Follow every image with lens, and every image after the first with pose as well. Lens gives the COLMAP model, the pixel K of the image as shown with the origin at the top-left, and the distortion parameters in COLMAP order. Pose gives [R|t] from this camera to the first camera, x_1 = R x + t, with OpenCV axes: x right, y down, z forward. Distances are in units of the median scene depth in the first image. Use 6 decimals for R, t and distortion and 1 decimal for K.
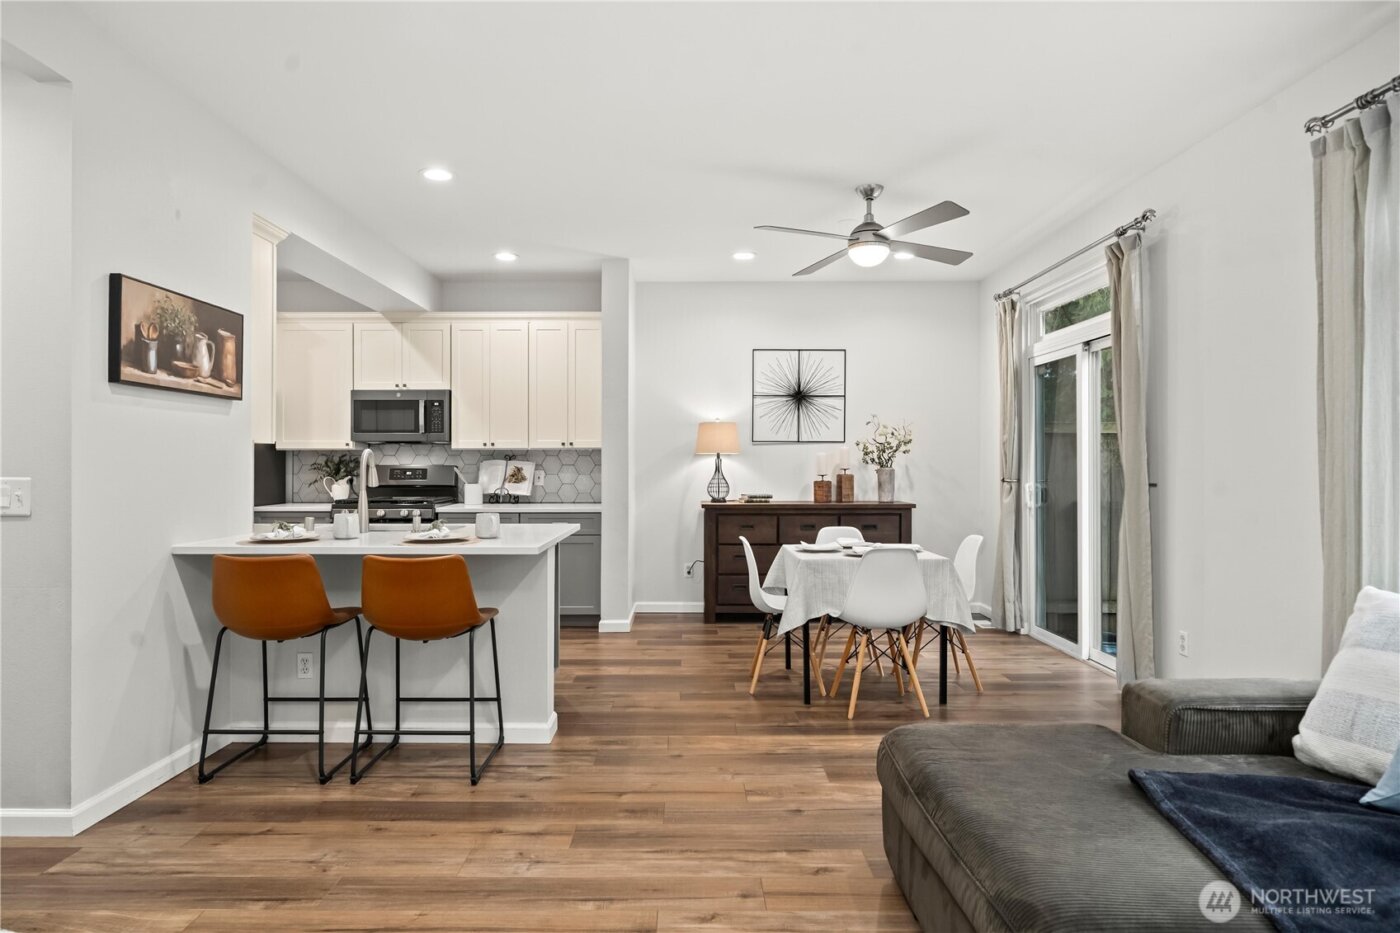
lens RADIAL K [[803.0, 0, 682.0], [0, 803.0, 462.5], [0, 0, 1]] dist [0.001937, 0.001400]
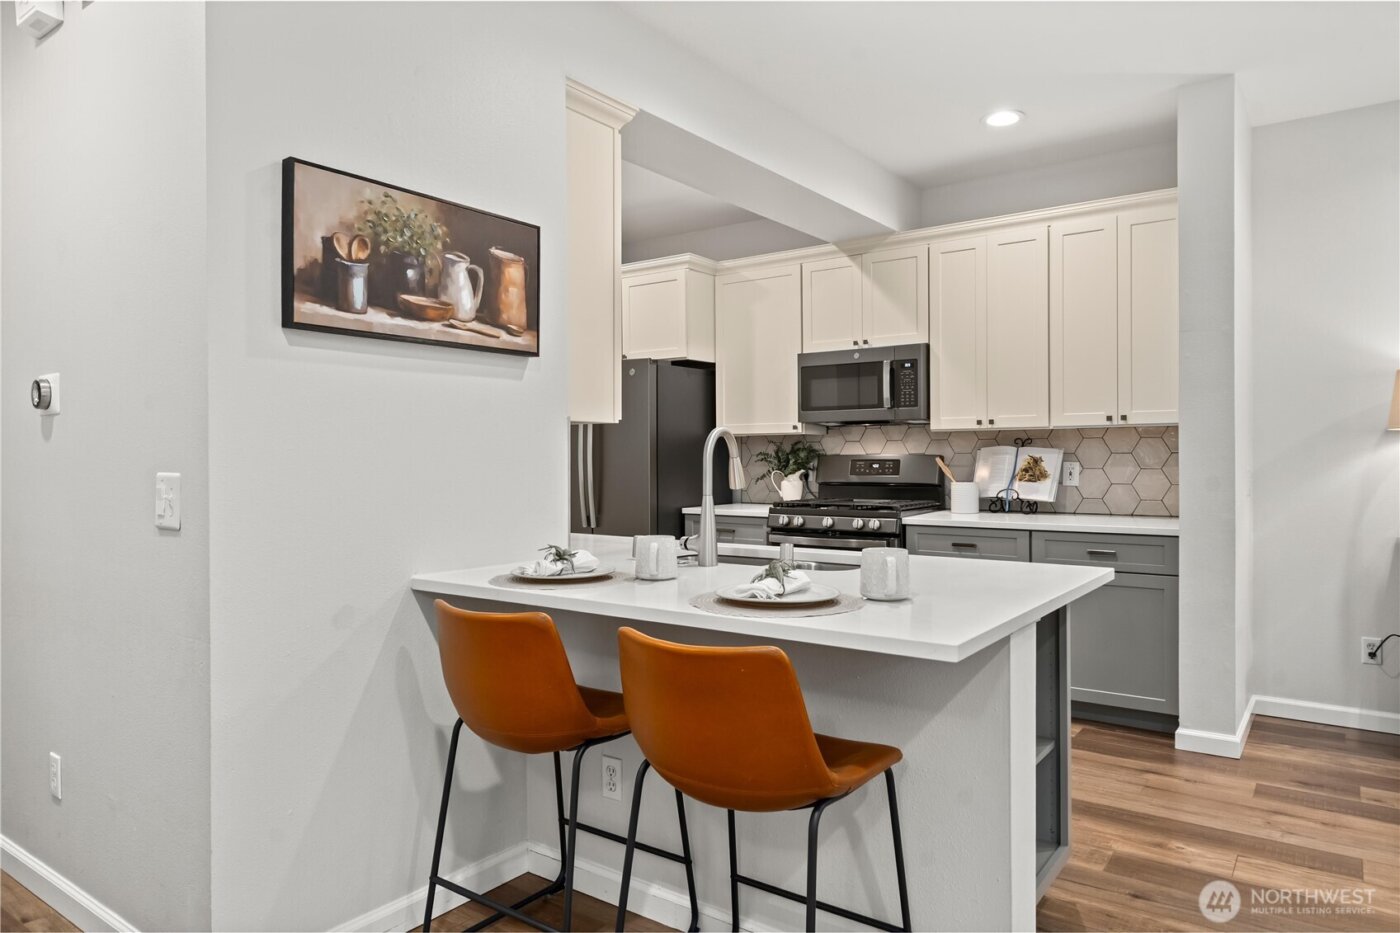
lens RADIAL K [[893.1, 0, 689.4], [0, 893.1, 455.9], [0, 0, 1]] dist [0.001134, 0.002007]
pose [[0.809214, -0.004286, -0.587498, -0.009965], [0.006182, 0.999980, 0.001220, 0.002730], [0.587481, -0.004620, 0.809225, 0.294747]]
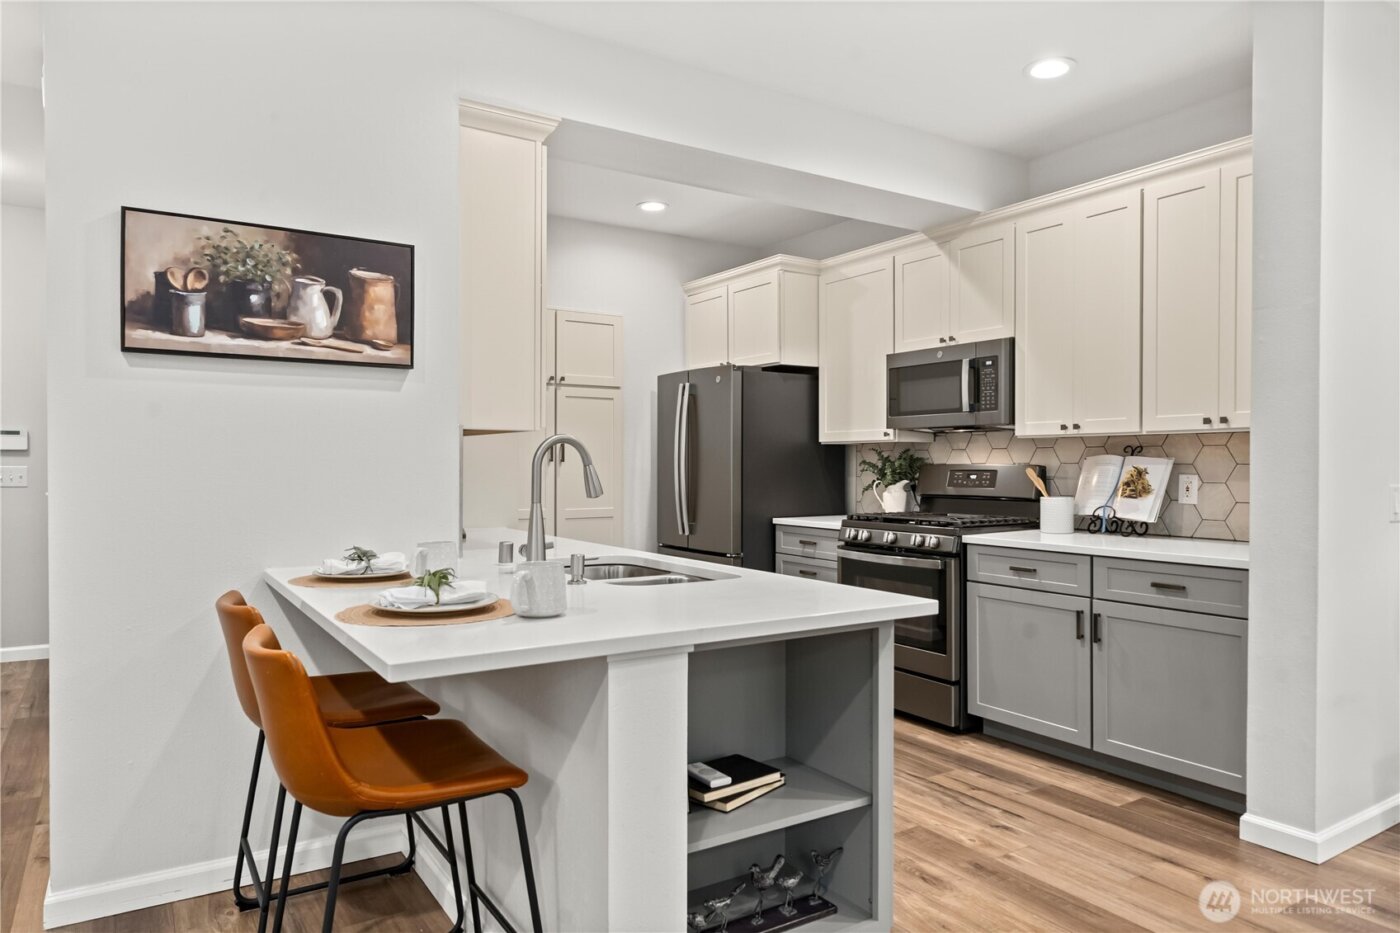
lens RADIAL K [[892.6, 0, 695.5], [0, 892.6, 471.5], [0, 0, 1]] dist [0.000370, 0.001059]
pose [[0.546736, 0.007362, -0.837273, 0.146771], [-0.000465, 0.999964, 0.008489, 0.003537], [0.837305, -0.004252, 0.546720, 0.481537]]
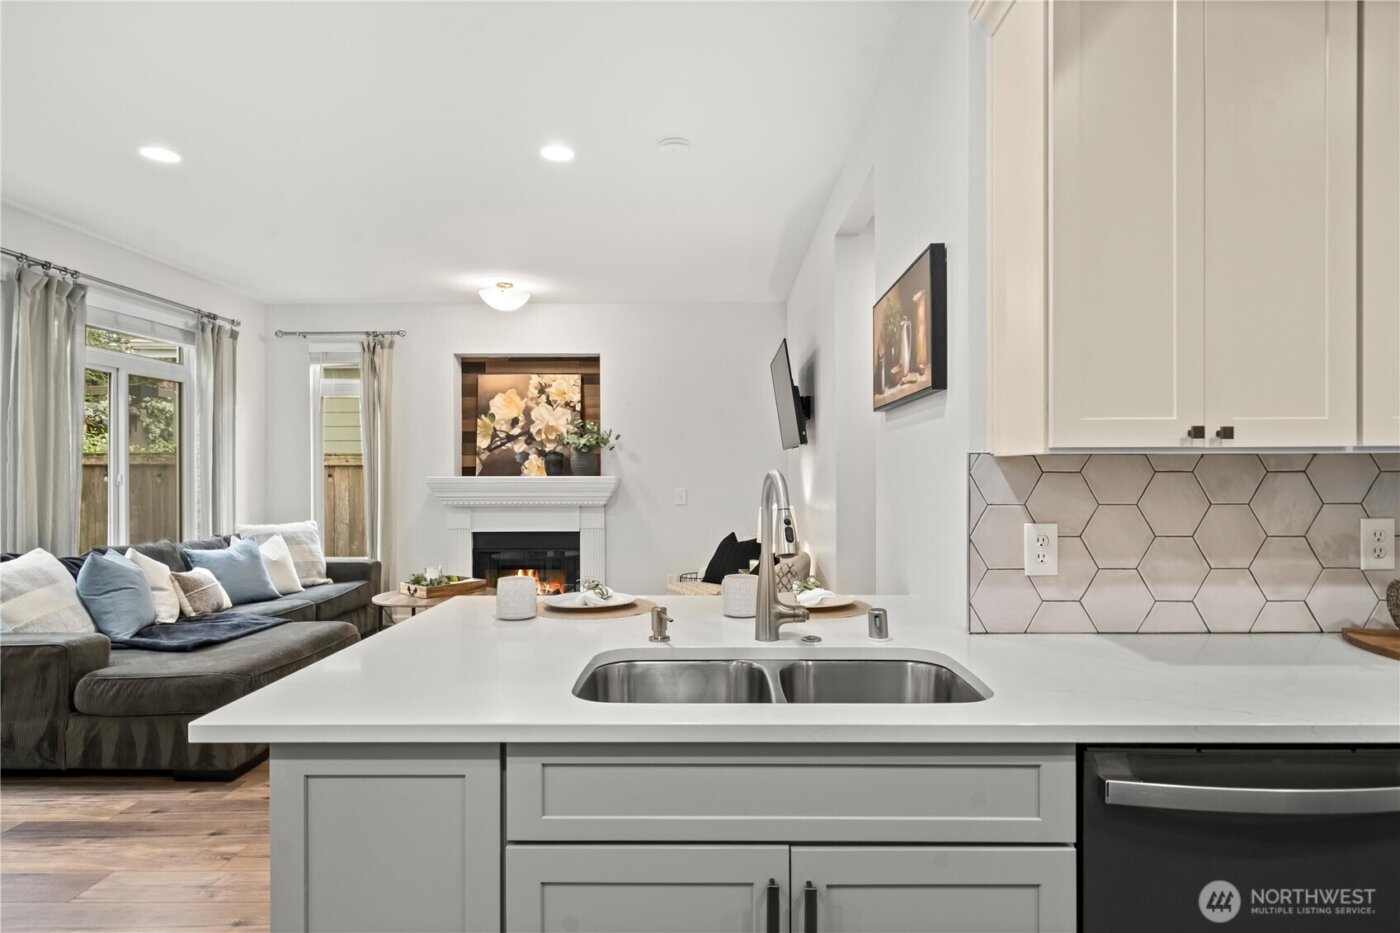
lens RADIAL K [[754.9, 0, 707.2], [0, 754.9, 470.8], [0, 0, 1]] dist [0.014248, -0.000511]
pose [[-0.999987, 0.002377, 0.004473, -0.237041], [0.002365, 0.999993, -0.002859, -0.009967], [-0.004480, -0.002848, -0.999986, 0.959571]]
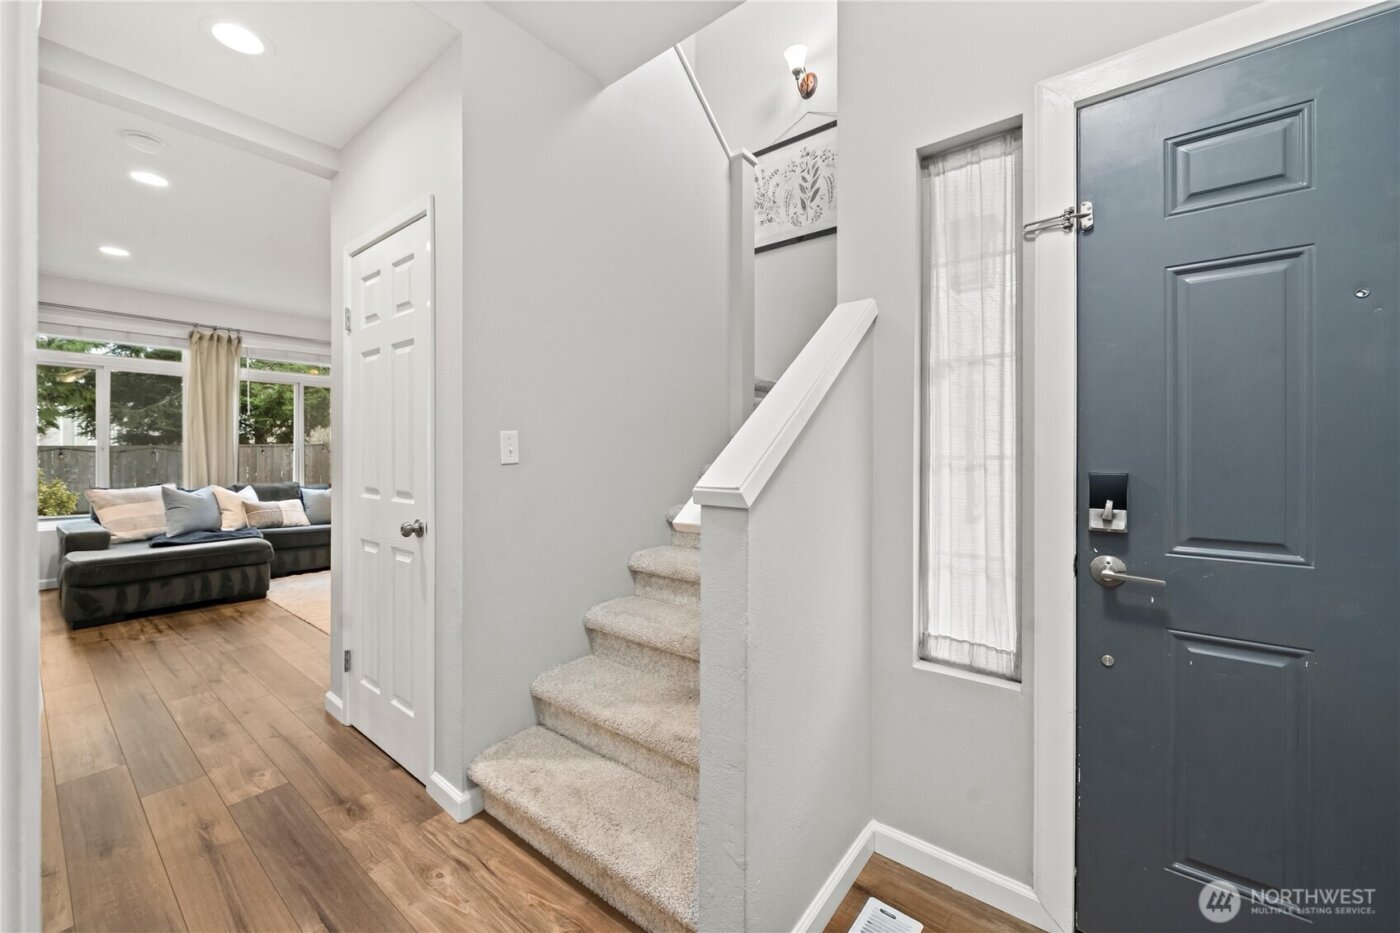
lens RADIAL K [[545.9, 0, 699.3], [0, 545.9, 452.2], [0, 0, 1]] dist [-0.000455, -0.000077]
pose [[-0.788466, -0.004317, 0.615063, -0.852742], [-0.003290, 0.999991, 0.002802, 0.001047], [-0.615069, 0.000186, -0.788473, 0.465429]]
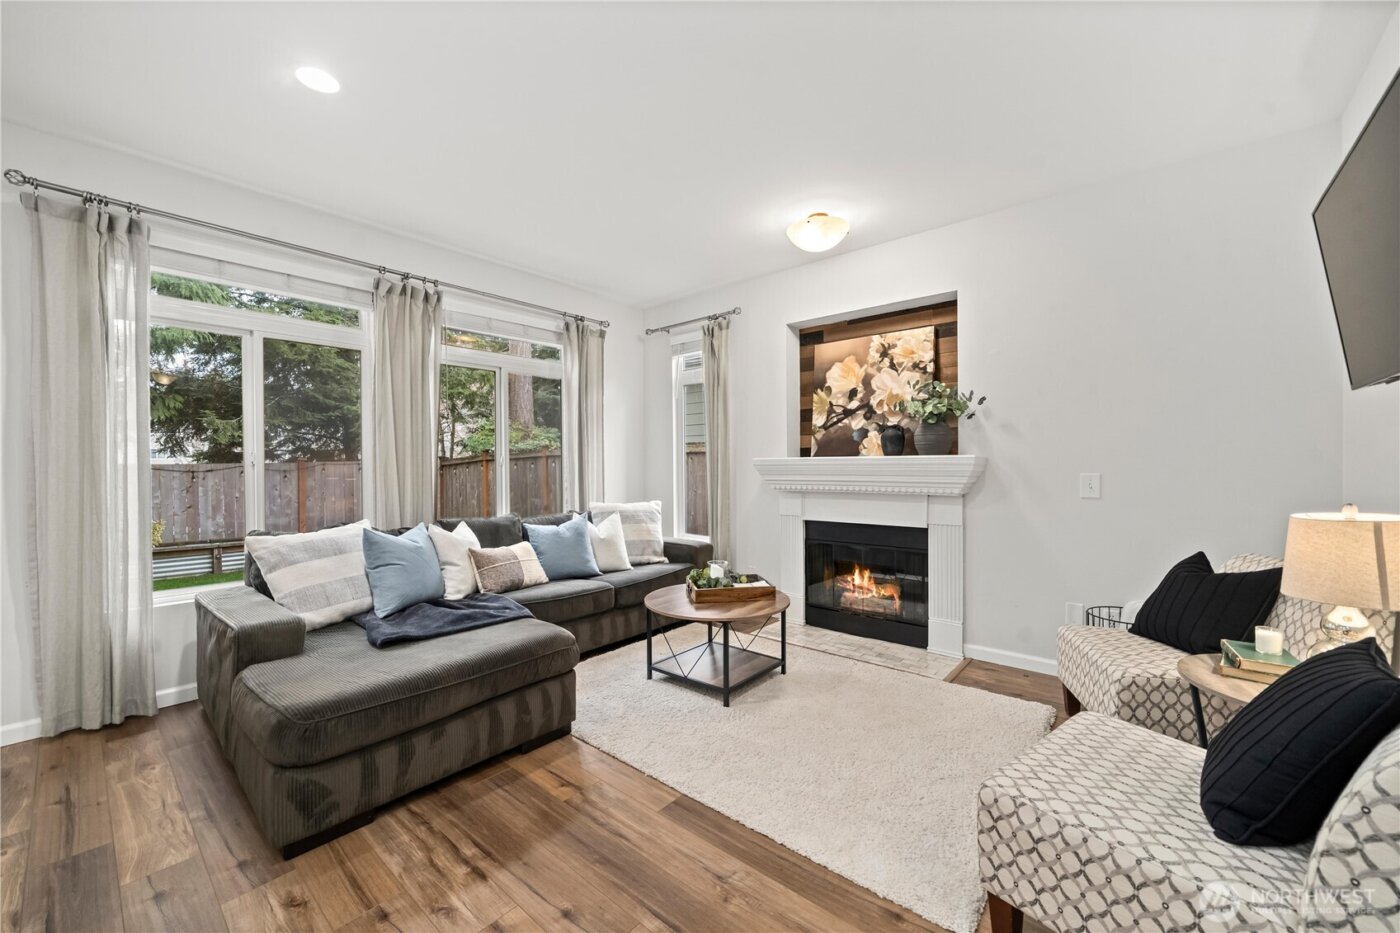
lens RADIAL K [[543.1, 0, 696.6], [0, 543.1, 469.2], [0, 0, 1]] dist [-0.000210, -0.000104]
pose [[-0.761602, 0.000330, 0.648045, -0.242602], [0.005767, 0.999964, 0.006269, 0.004096], [-0.648019, 0.008512, -0.761577, 0.488860]]
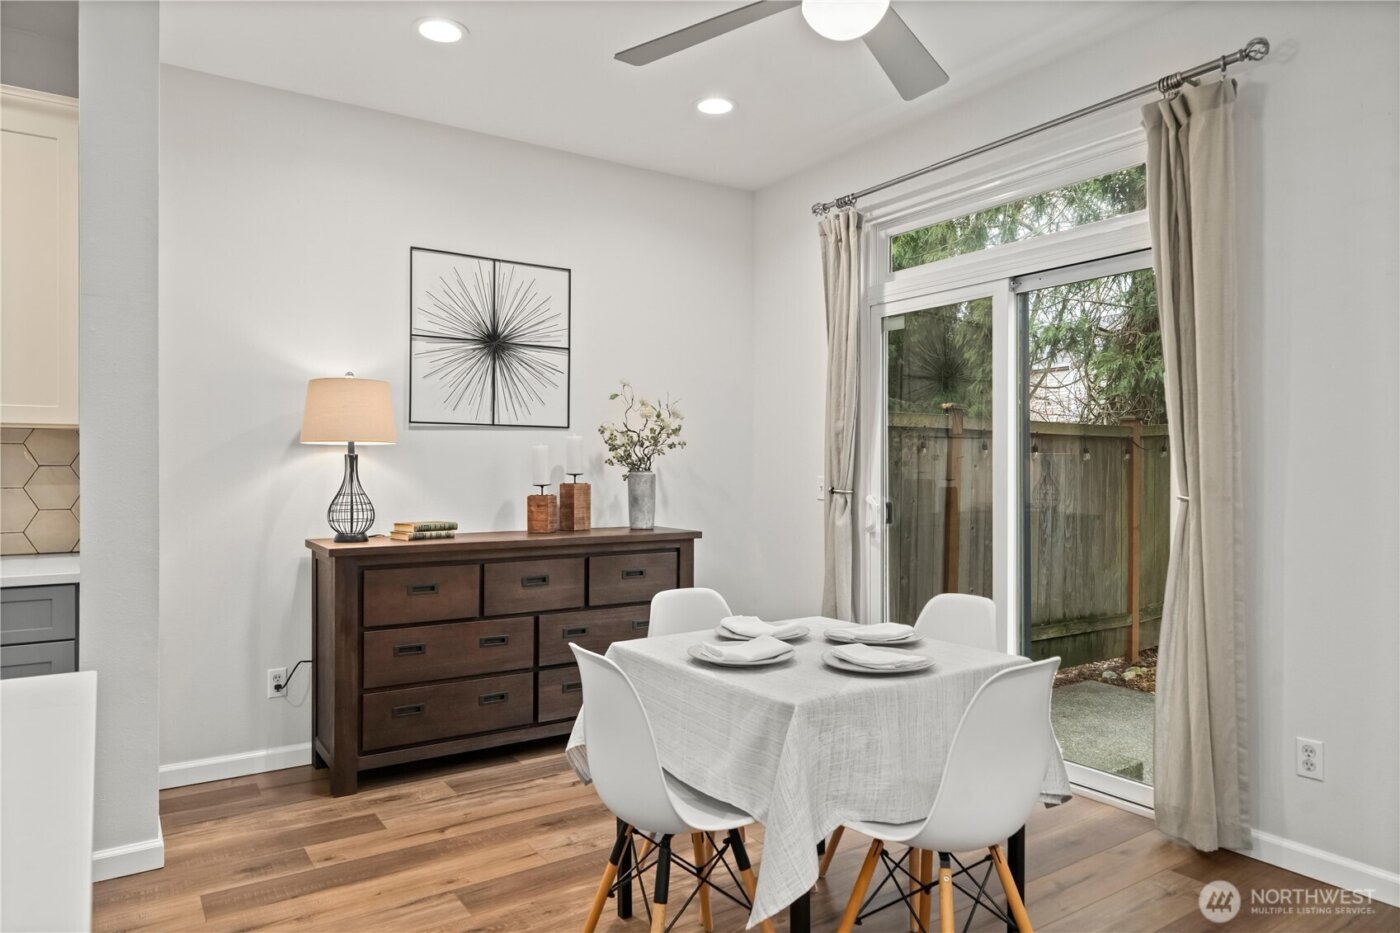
lens RADIAL K [[892.6, 0, 695.5], [0, 892.6, 471.5], [0, 0, 1]] dist [0.000370, 0.001059]
pose [[0.829878, -0.000906, 0.557944, -0.095455], [-0.002566, 0.999982, 0.005440, 0.002972], [-0.557938, -0.005946, 0.829861, 0.467925]]
